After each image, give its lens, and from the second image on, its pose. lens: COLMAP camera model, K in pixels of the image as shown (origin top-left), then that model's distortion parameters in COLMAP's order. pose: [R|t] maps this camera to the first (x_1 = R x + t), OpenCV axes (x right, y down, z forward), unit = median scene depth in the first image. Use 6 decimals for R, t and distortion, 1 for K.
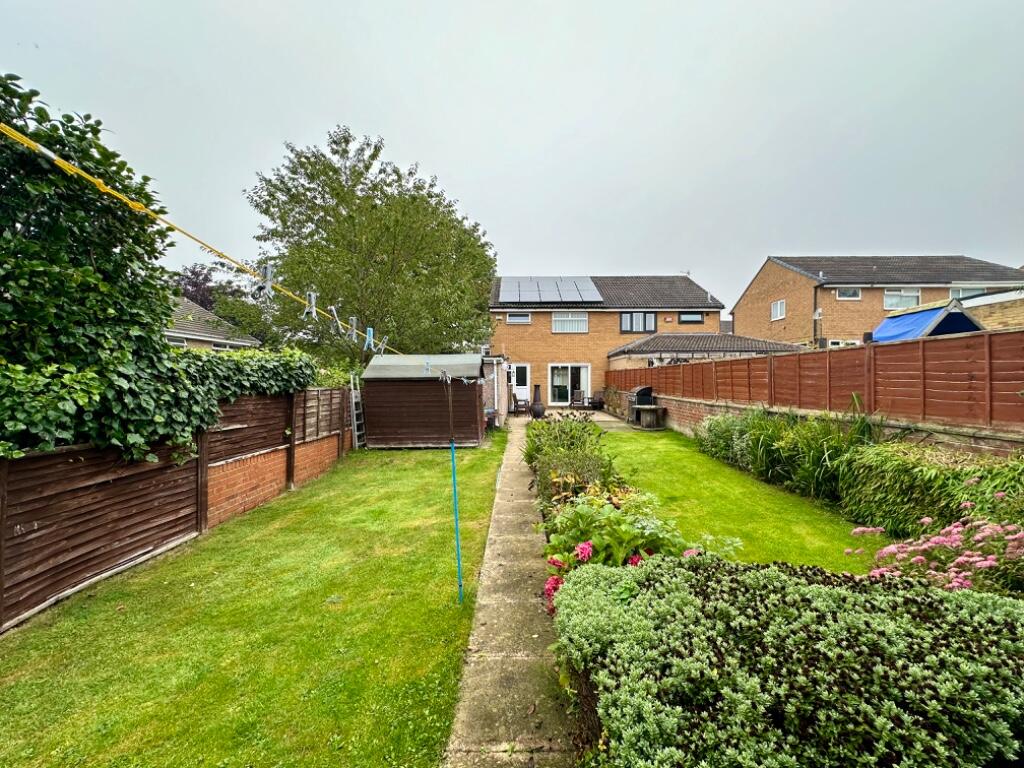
lens RADIAL K [[410.0, 0, 511.4], [0, 410.0, 383.6], [0, 0, 1]] dist [-0.004550, 0.000906]
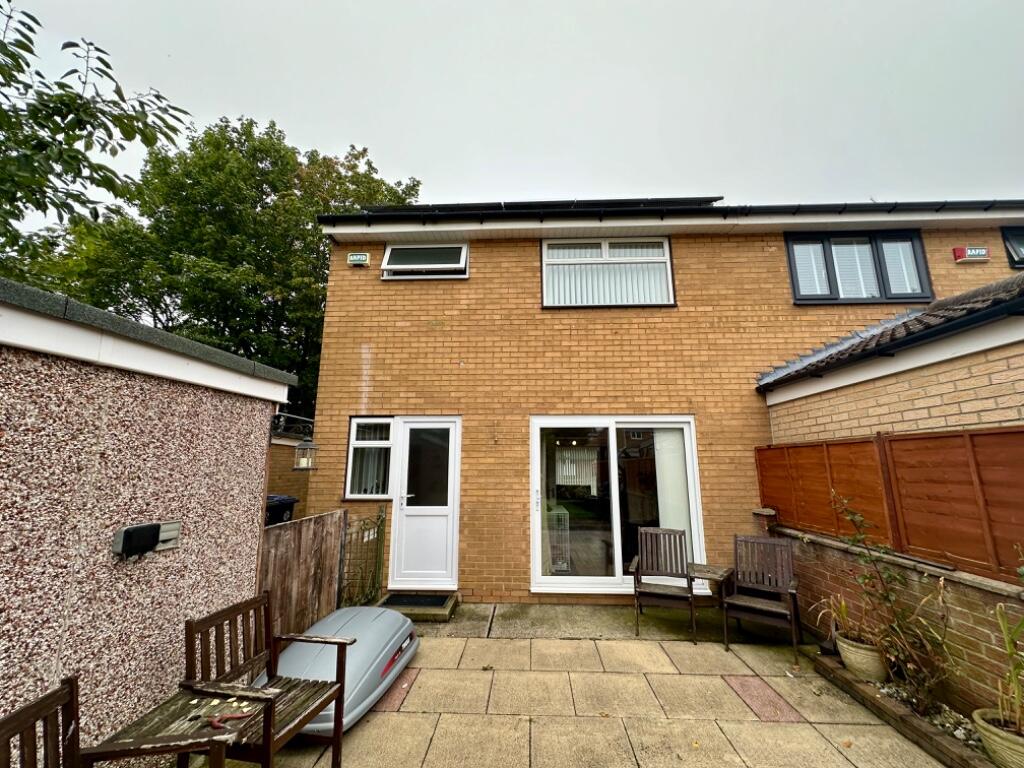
lens RADIAL K [[410.0, 0, 510.9], [0, 410.0, 385.0], [0, 0, 1]] dist [-0.004550, 0.000906]
pose [[0.999704, -0.002408, -0.024212, 0.529905], [-0.002425, 0.980272, -0.197640, -0.108903], [0.024210, 0.197640, 0.979976, 4.668171]]
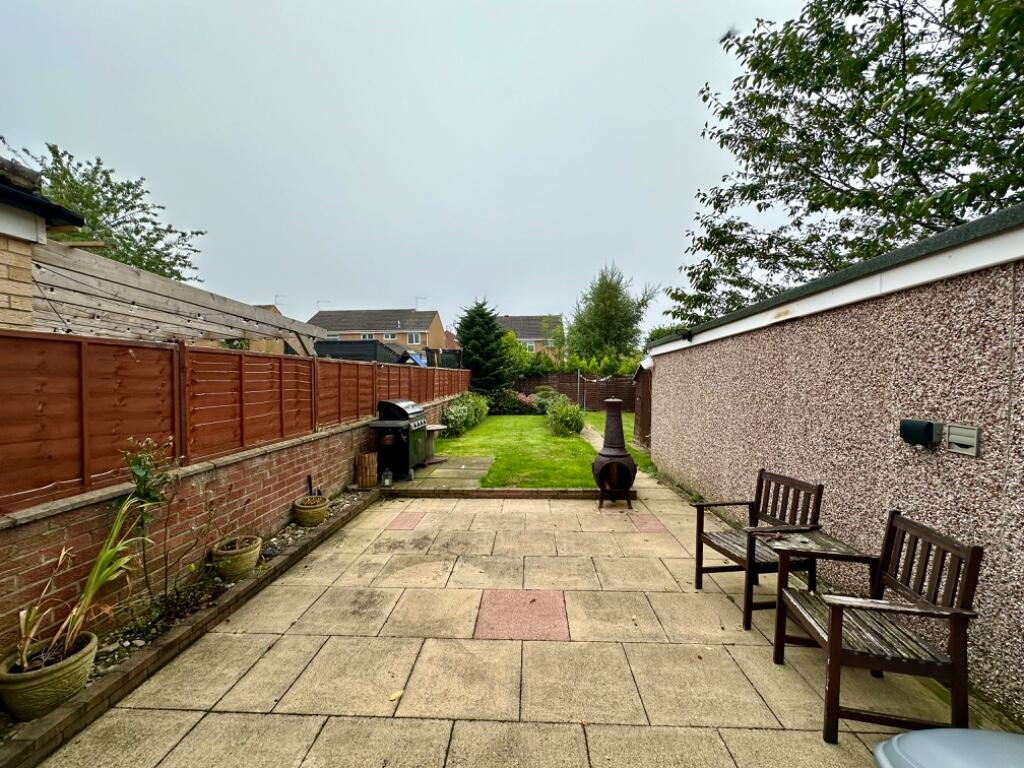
lens RADIAL K [[410.0, 0, 511.7], [0, 410.0, 387.9], [0, 0, 1]] dist [-0.004550, 0.000906]
pose [[-0.999635, 0.010758, 0.024773, 0.628766], [0.011522, 0.999456, 0.030896, -0.105364], [-0.024427, 0.031170, -0.999216, 6.038743]]
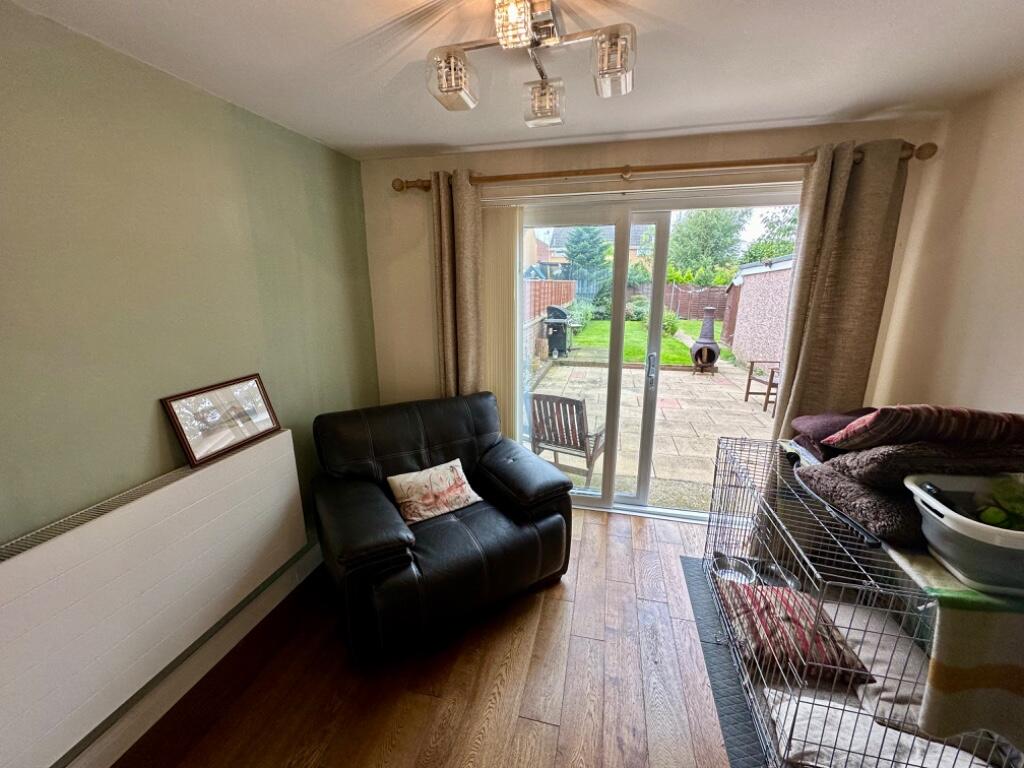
lens RADIAL K [[410.0, 0, 510.2], [0, 410.0, 384.7], [0, 0, 1]] dist [-0.004550, 0.000906]
pose [[-0.977430, -0.046435, 0.206092, 0.930944], [0.005217, 0.969942, 0.243282, -0.165272], [-0.211194, 0.238866, -0.947808, 7.193228]]
